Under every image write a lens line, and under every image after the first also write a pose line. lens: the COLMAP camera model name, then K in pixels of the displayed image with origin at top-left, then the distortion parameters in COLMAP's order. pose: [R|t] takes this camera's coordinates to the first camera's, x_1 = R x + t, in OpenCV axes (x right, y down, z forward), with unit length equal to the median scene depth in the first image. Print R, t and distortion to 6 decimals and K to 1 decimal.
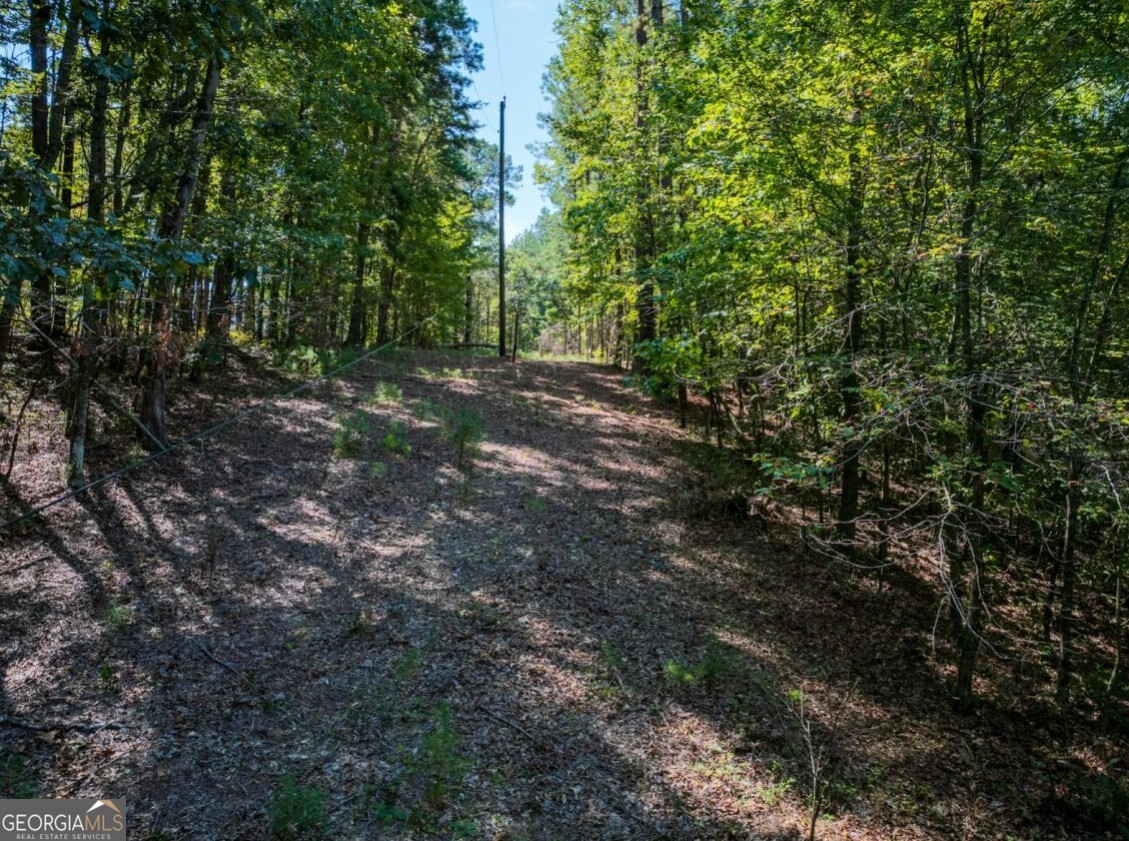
lens RADIAL K [[794.1, 0, 564.5], [0, 794.1, 420.5], [0, 0, 1]] dist [-0.058789, 0.028900]
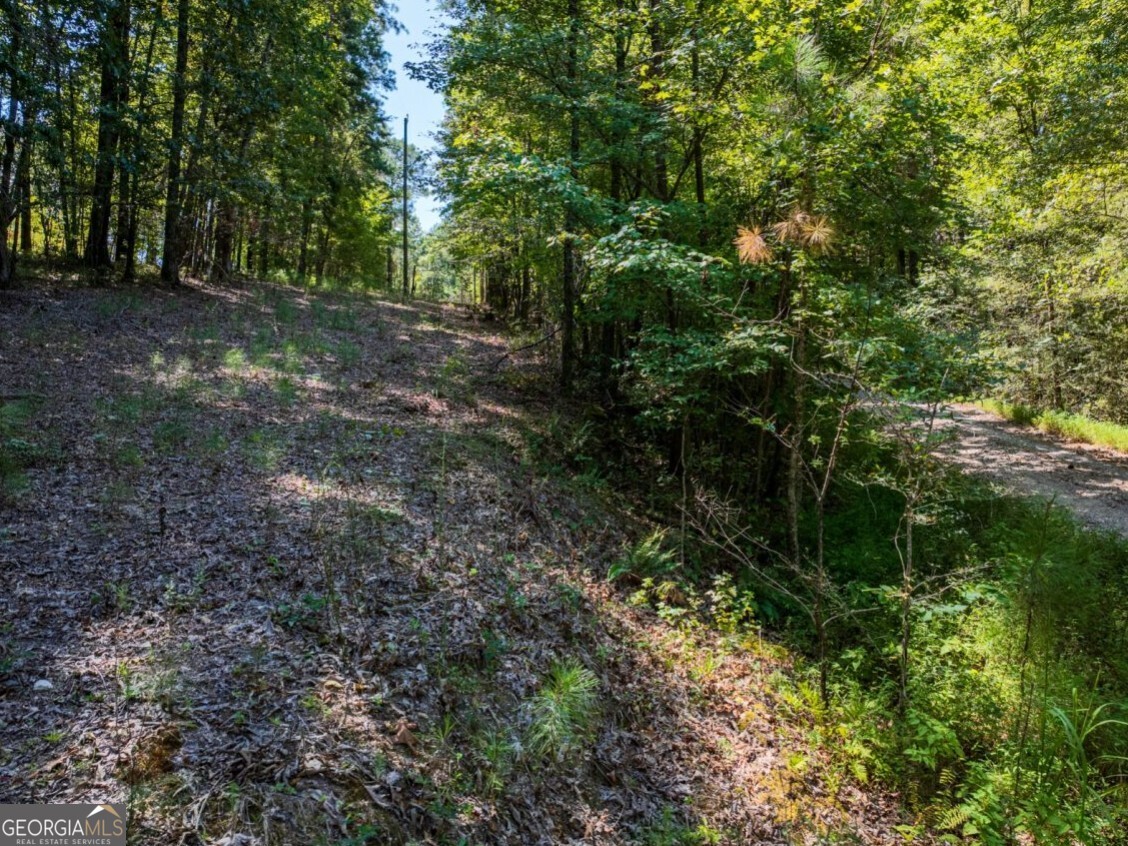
lens RADIAL K [[795.9, 0, 562.6], [0, 795.9, 428.9], [0, 0, 1]] dist [-0.049529, 0.015082]
pose [[0.996520, 0.000284, 0.083353, 0.058773], [-0.001147, 0.999946, 0.010306, 0.098658], [-0.083345, -0.010366, 0.996467, -0.314290]]
